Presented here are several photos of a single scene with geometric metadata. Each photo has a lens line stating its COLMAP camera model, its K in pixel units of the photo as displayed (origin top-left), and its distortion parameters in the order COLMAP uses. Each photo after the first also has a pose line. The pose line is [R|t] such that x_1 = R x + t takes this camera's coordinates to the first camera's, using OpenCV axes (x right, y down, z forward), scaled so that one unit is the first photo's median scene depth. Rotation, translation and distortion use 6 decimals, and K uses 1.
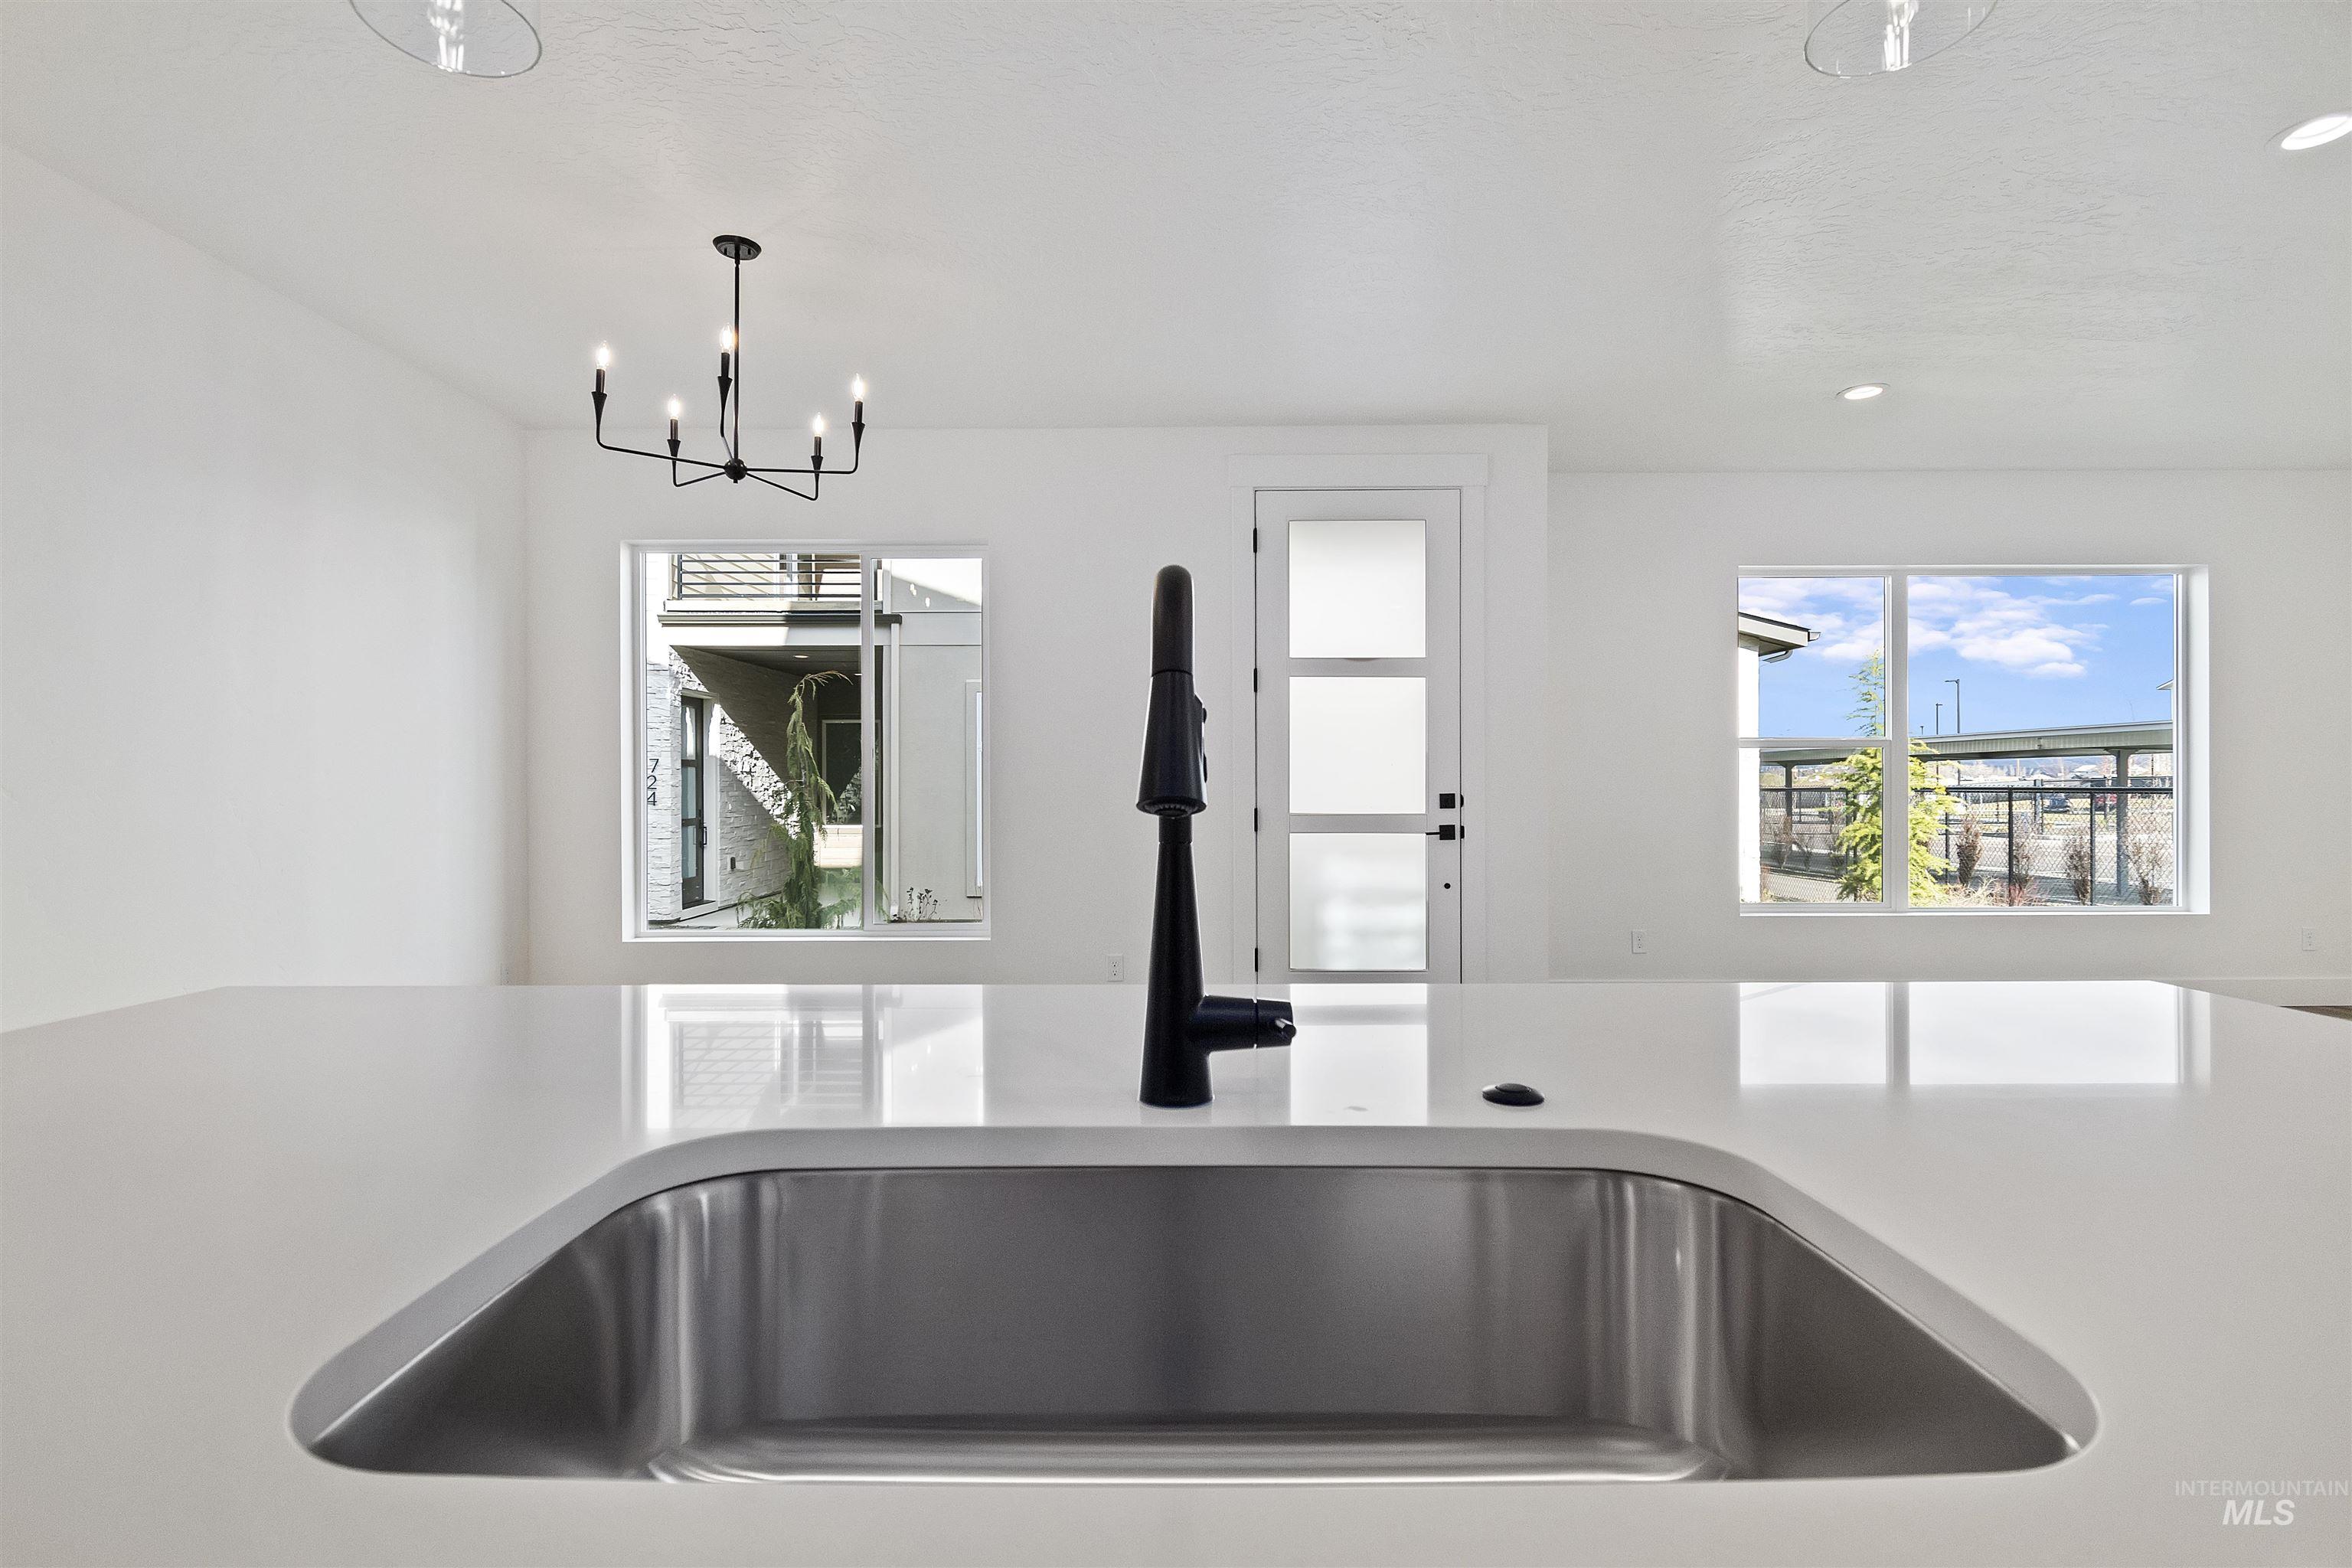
lens RADIAL K [[1092.7, 0, 1174.7], [0, 1092.7, 785.0], [0, 0, 1]] dist [0.002113, -0.000012]
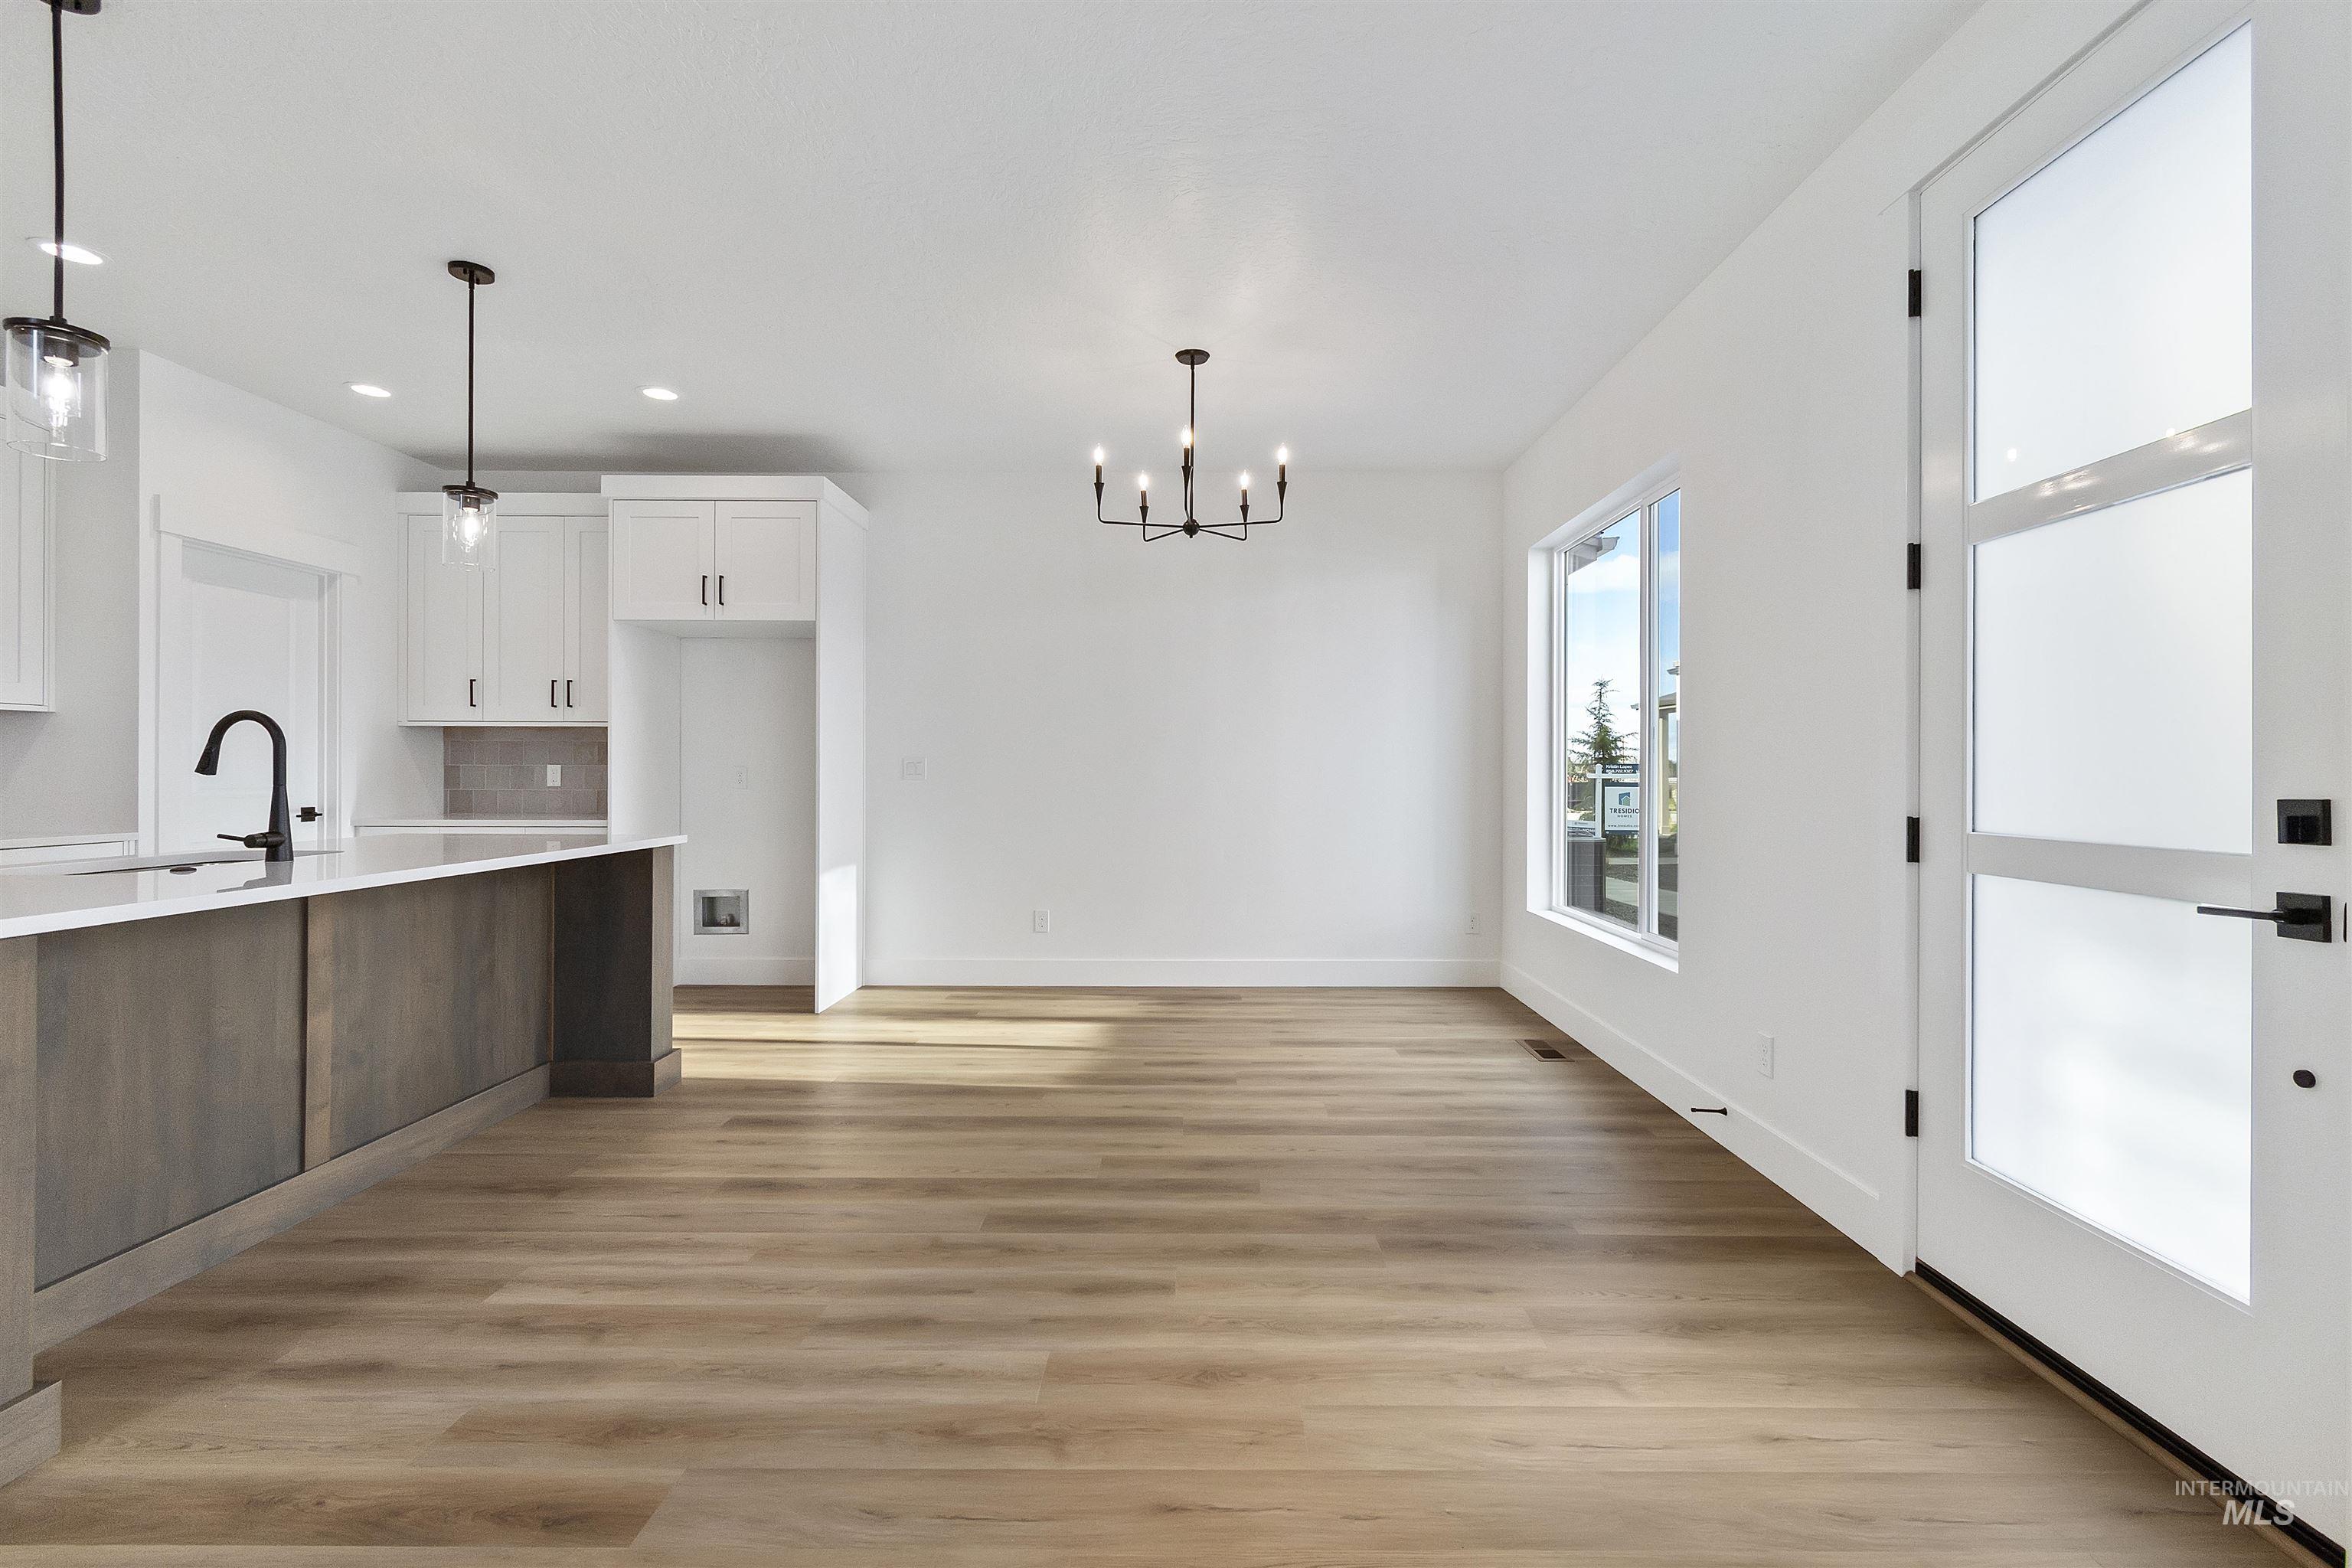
lens RADIAL K [[1060.6, 0, 1194.4], [0, 1060.6, 769.1], [0, 0, 1]] dist [0.005012, -0.000719]
pose [[0.000233, 0.001275, -0.999999, 0.397949], [-0.002078, 0.999997, 0.001274, -0.000992], [0.999998, 0.002078, 0.000235, 0.461726]]
